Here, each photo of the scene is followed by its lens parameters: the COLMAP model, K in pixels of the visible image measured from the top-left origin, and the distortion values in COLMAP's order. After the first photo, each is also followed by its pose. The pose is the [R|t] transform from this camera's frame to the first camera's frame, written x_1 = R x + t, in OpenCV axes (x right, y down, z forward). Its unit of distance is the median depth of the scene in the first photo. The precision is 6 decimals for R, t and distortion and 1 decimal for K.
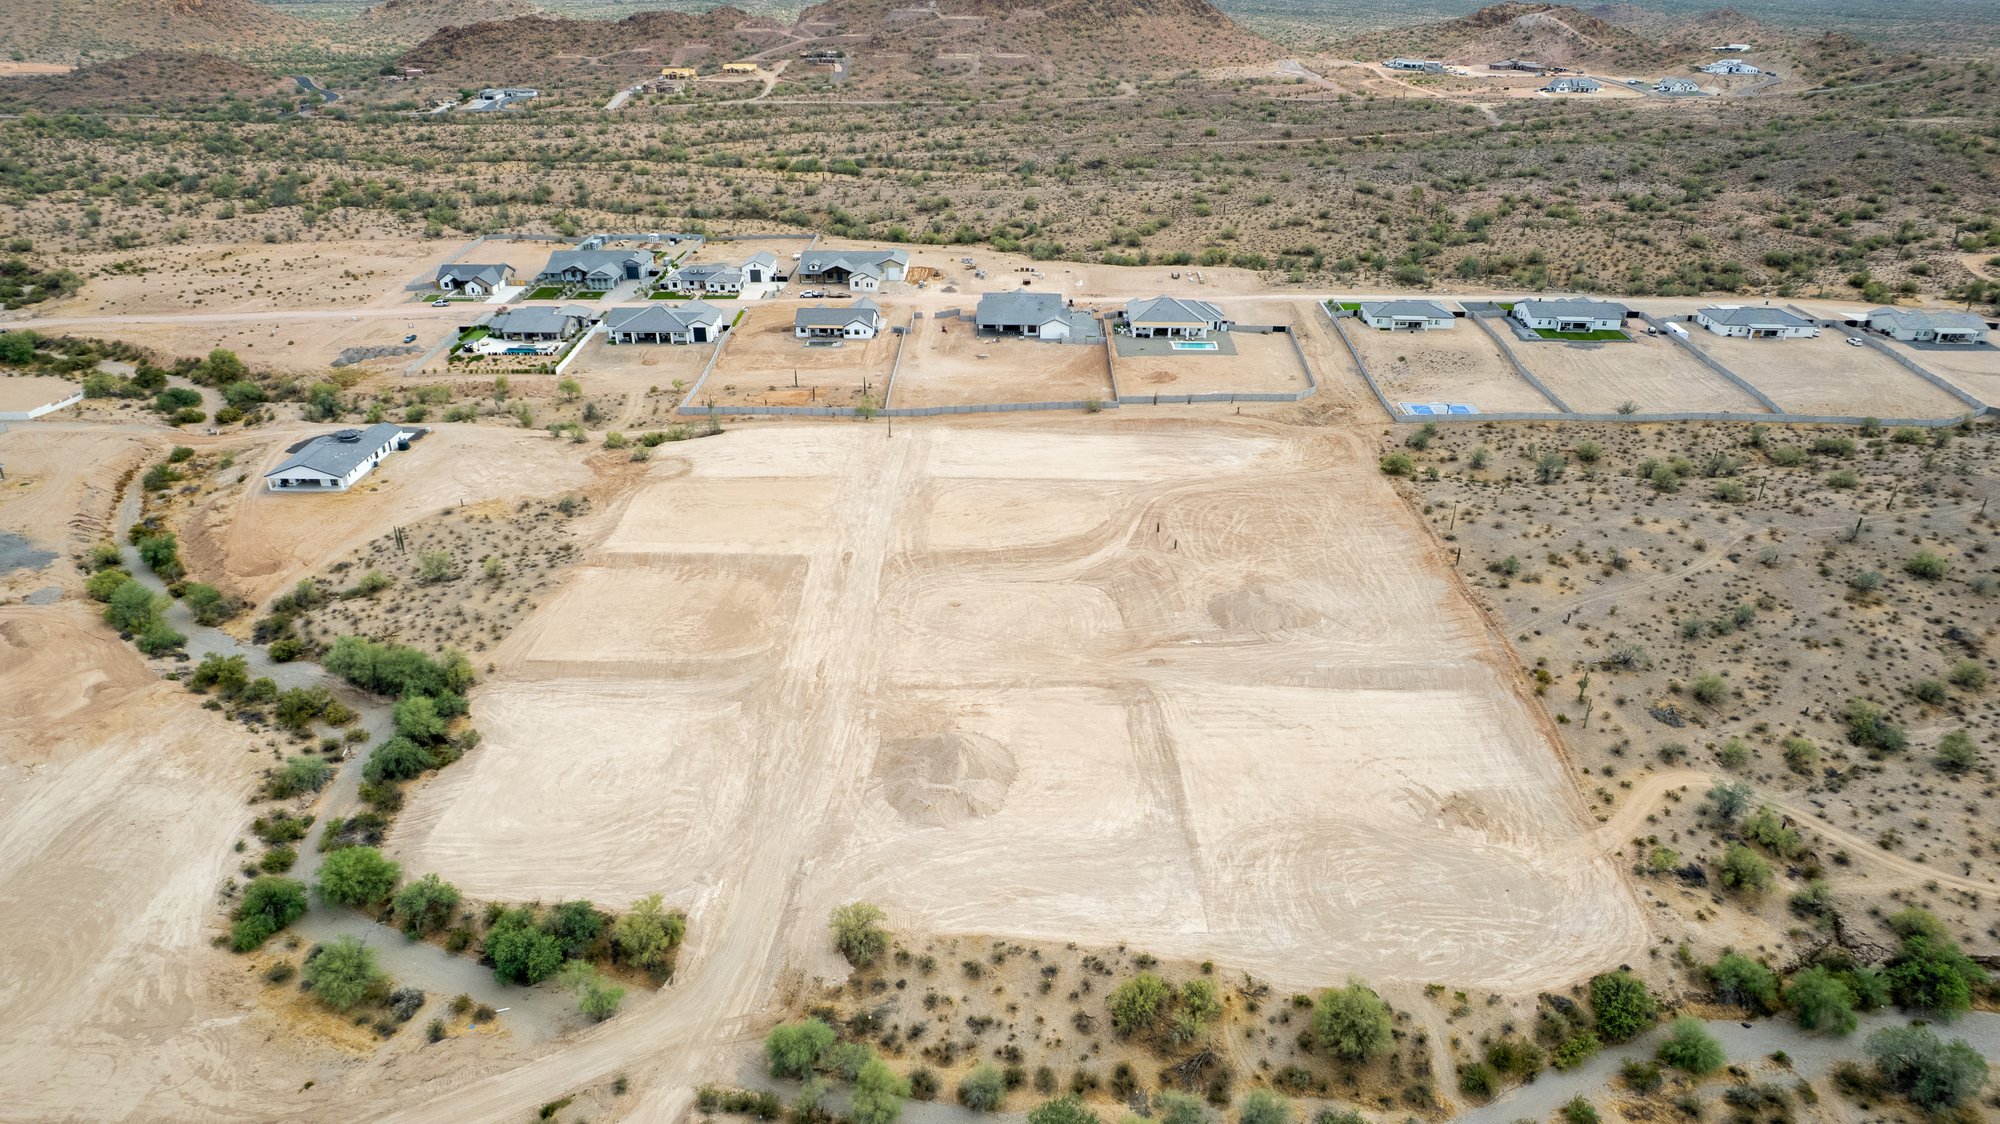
lens RADIAL K [[1278.6, 0, 1013.3], [0, 1278.6, 574.1], [0, 0, 1]] dist [-0.079055, 0.072070]
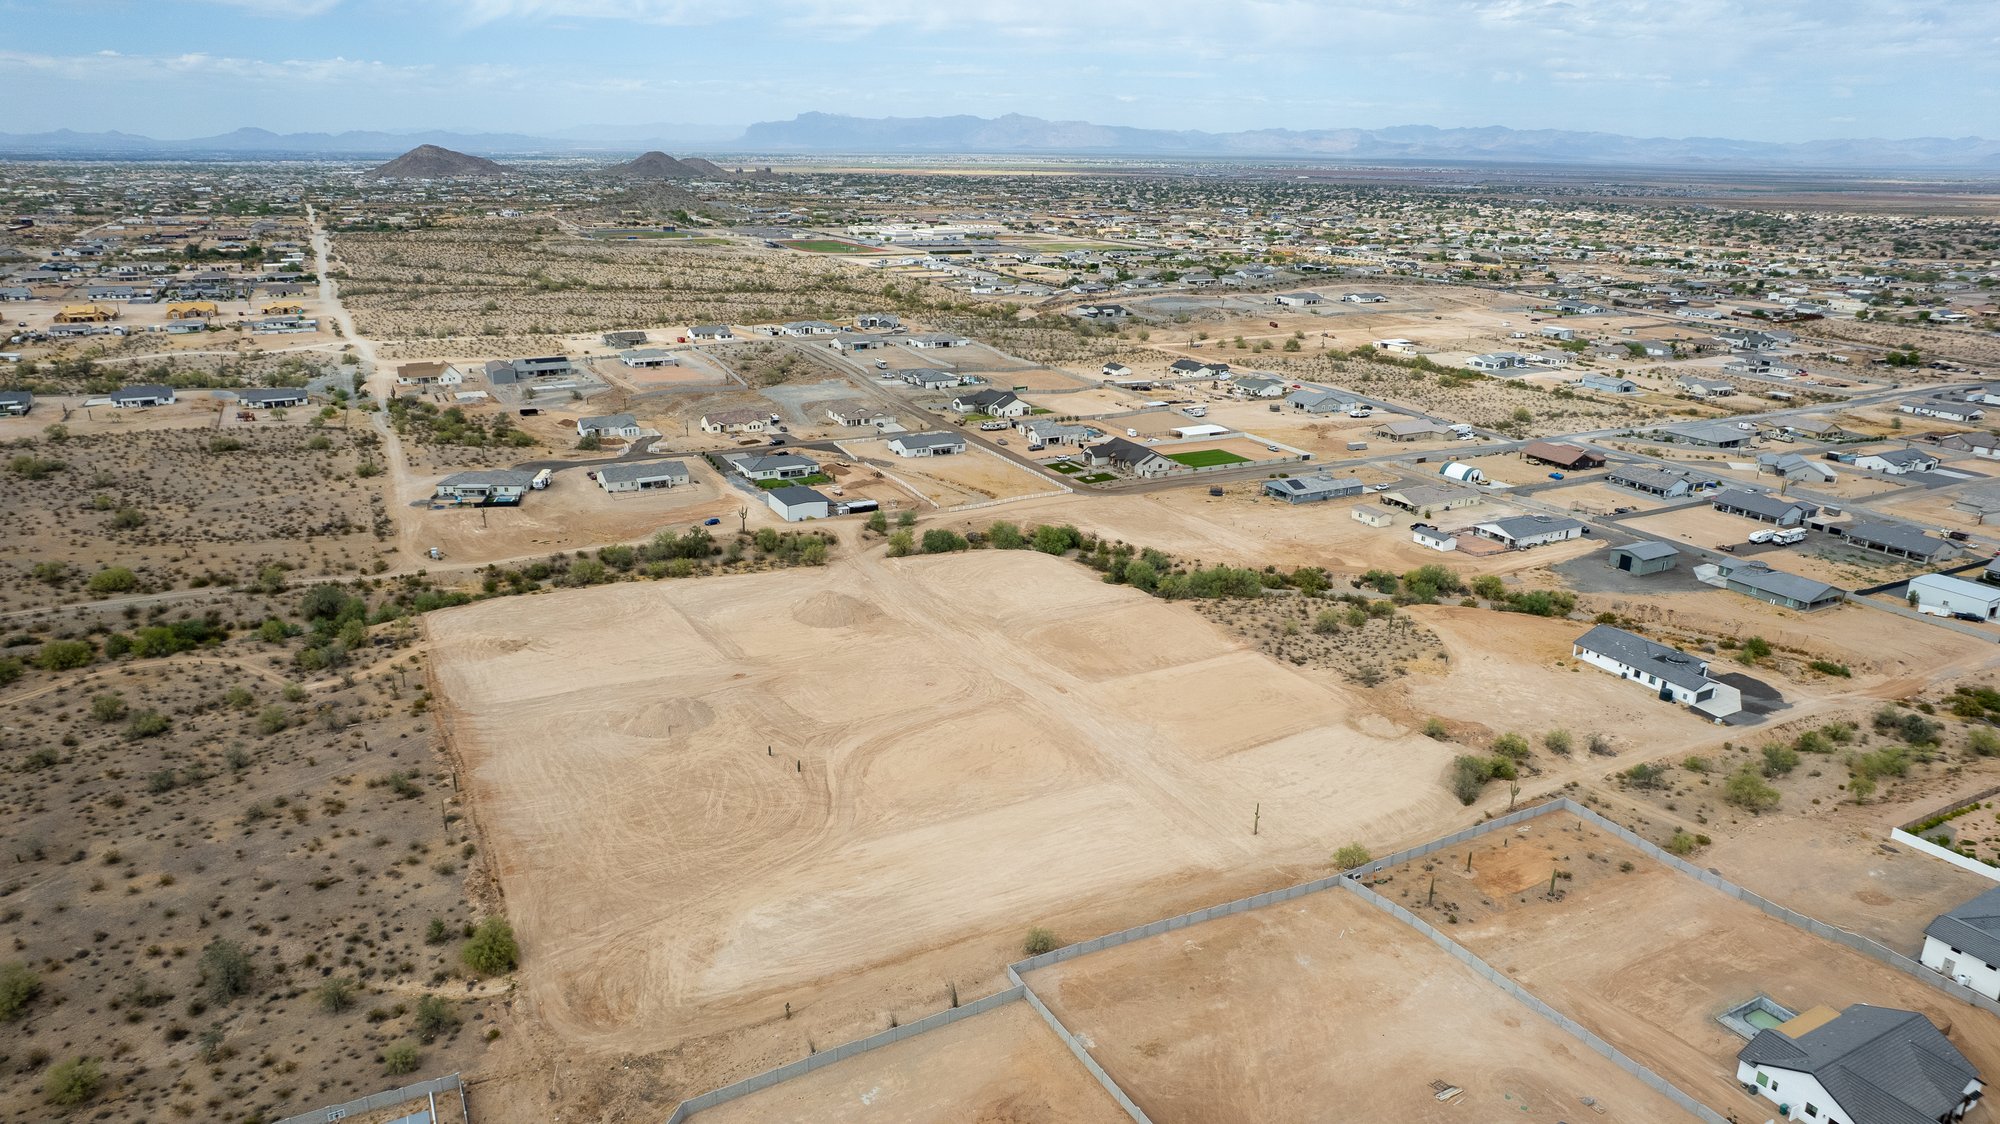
lens RADIAL K [[1267.7, 0, 1000.0], [0, 1267.7, 562.0], [0, 0, 1]] dist [-0.072054, 0.058729]
pose [[-0.870564, 0.136137, -0.472848, 0.377291], [-0.241597, 0.718896, 0.651782, -0.724291], [0.428660, 0.681656, -0.592955, 1.445455]]
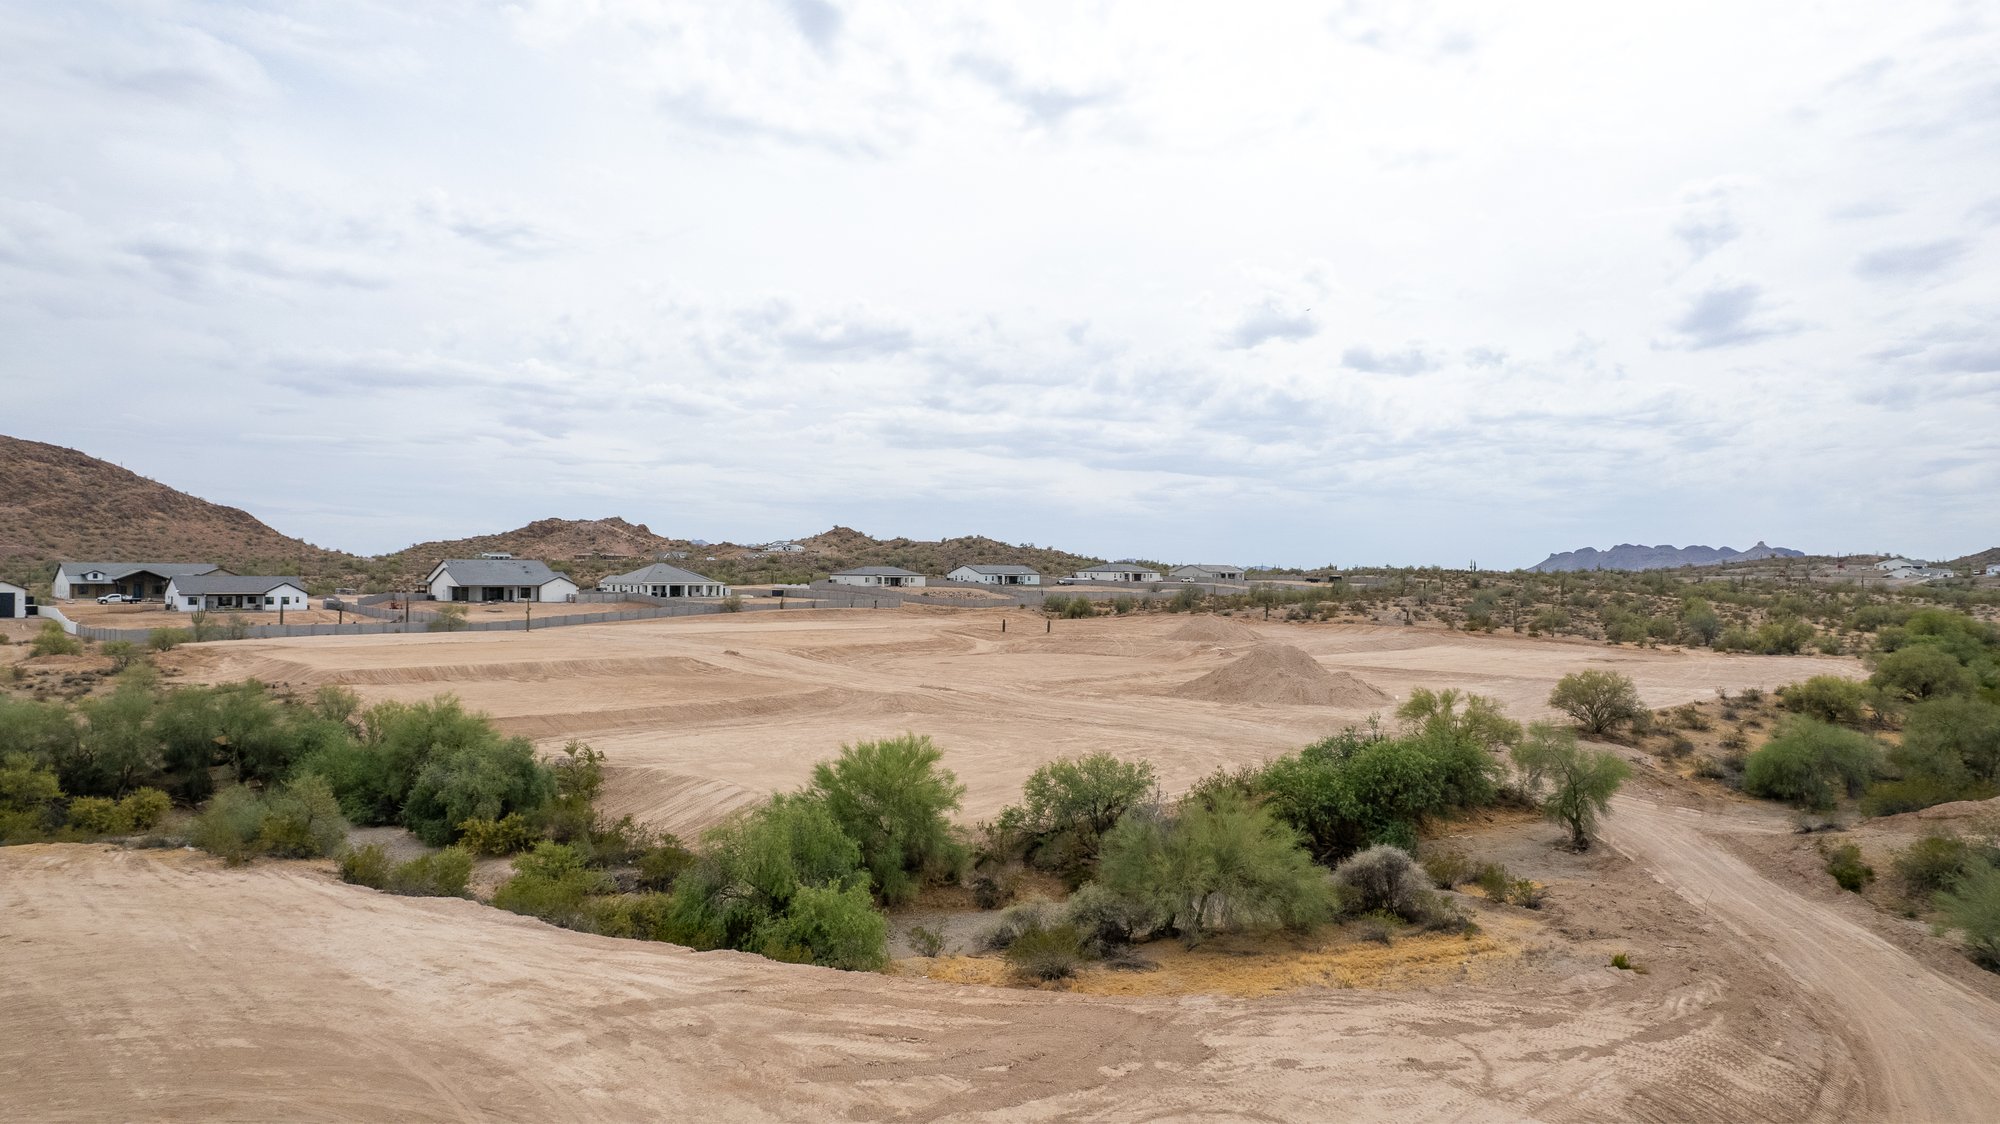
lens RADIAL K [[1278.6, 0, 1013.3], [0, 1278.6, 574.1], [0, 0, 1]] dist [-0.079055, 0.072070]
pose [[0.691370, 0.001627, 0.722499, -0.482731], [0.321863, 0.894594, -0.310010, 0.191635], [-0.646847, 0.446878, 0.617972, 0.444851]]
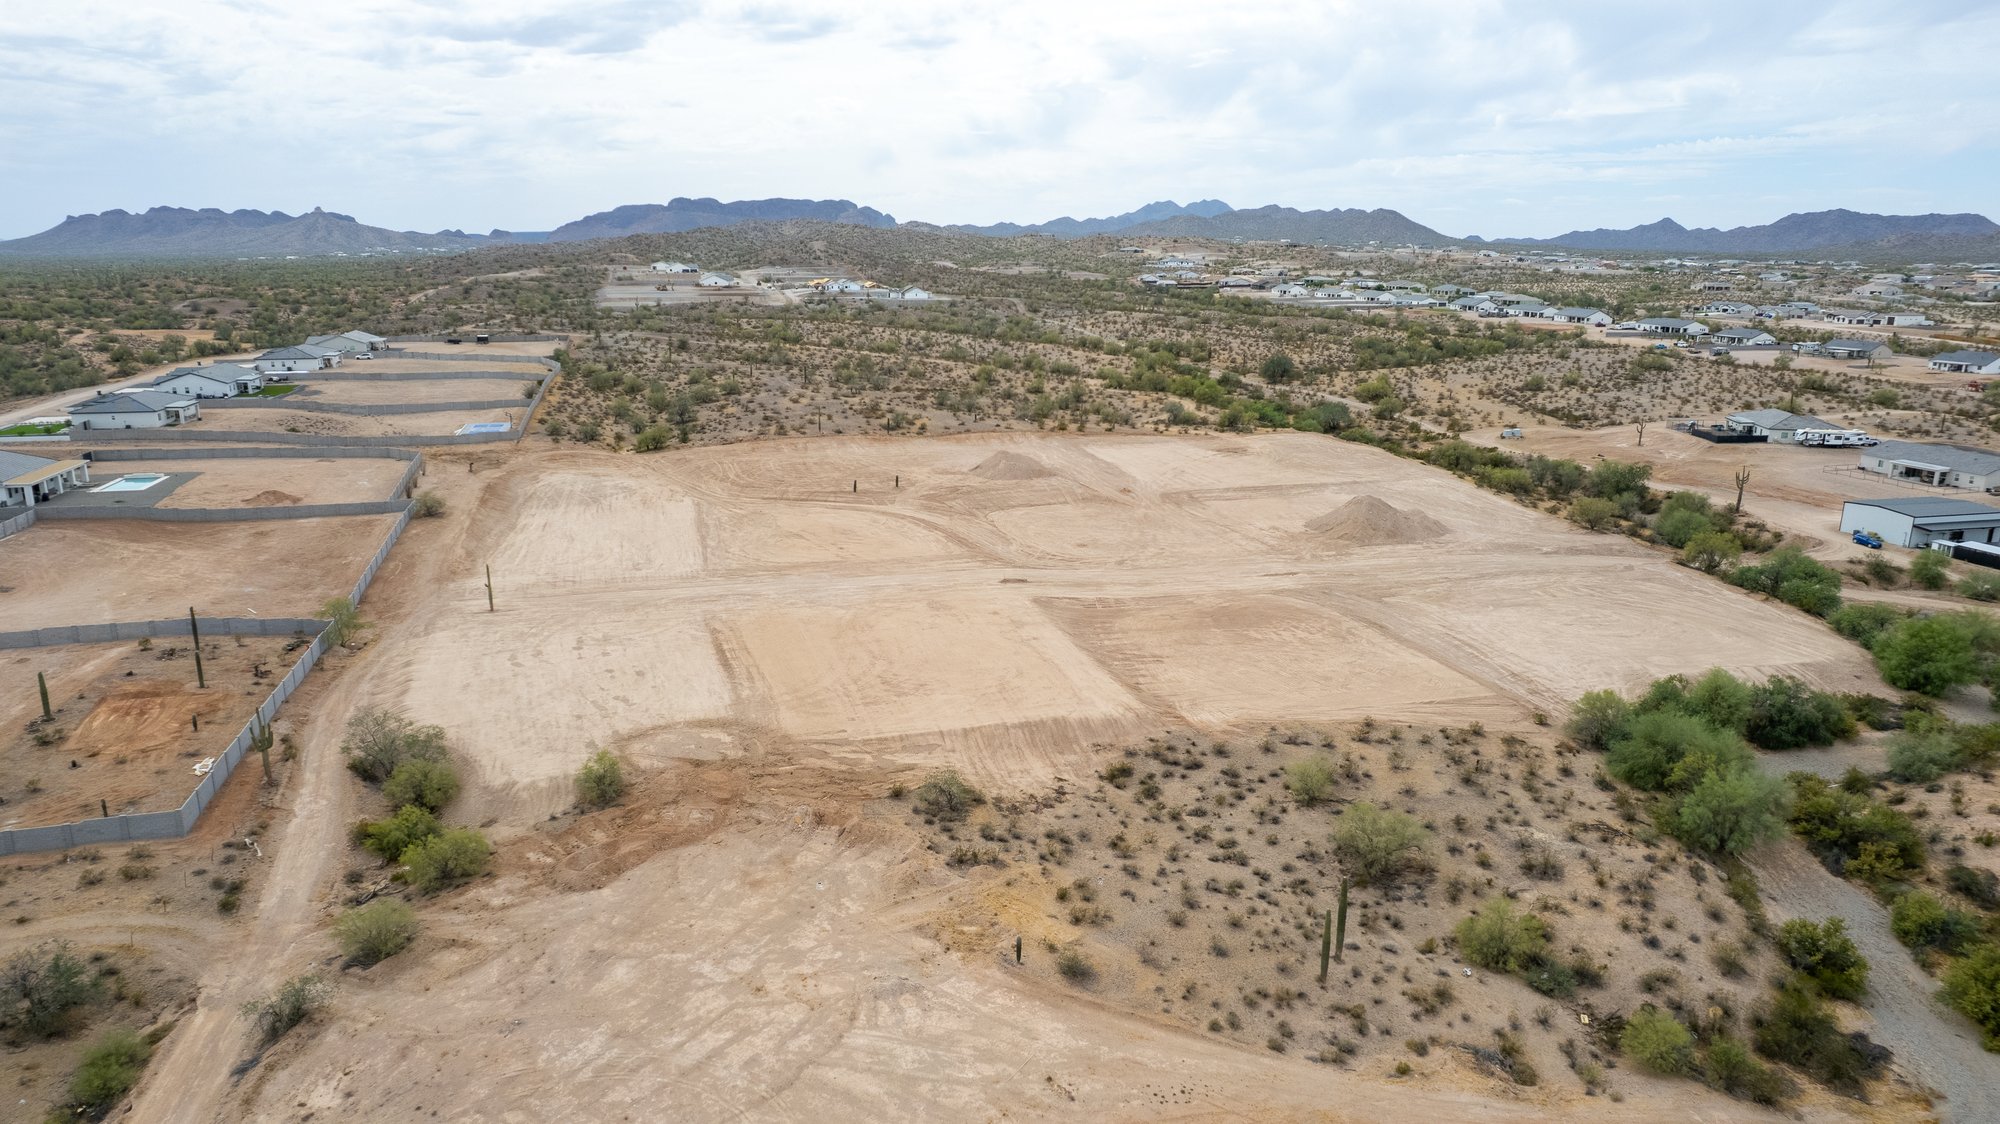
lens RADIAL K [[1278.6, 0, 1013.3], [0, 1278.6, 574.1], [0, 0, 1]] dist [-0.079055, 0.072070]
pose [[-0.291666, -0.250451, 0.923149, -0.711208], [0.425548, 0.830364, 0.359729, -0.245678], [-0.856644, 0.497765, -0.135610, 1.027660]]
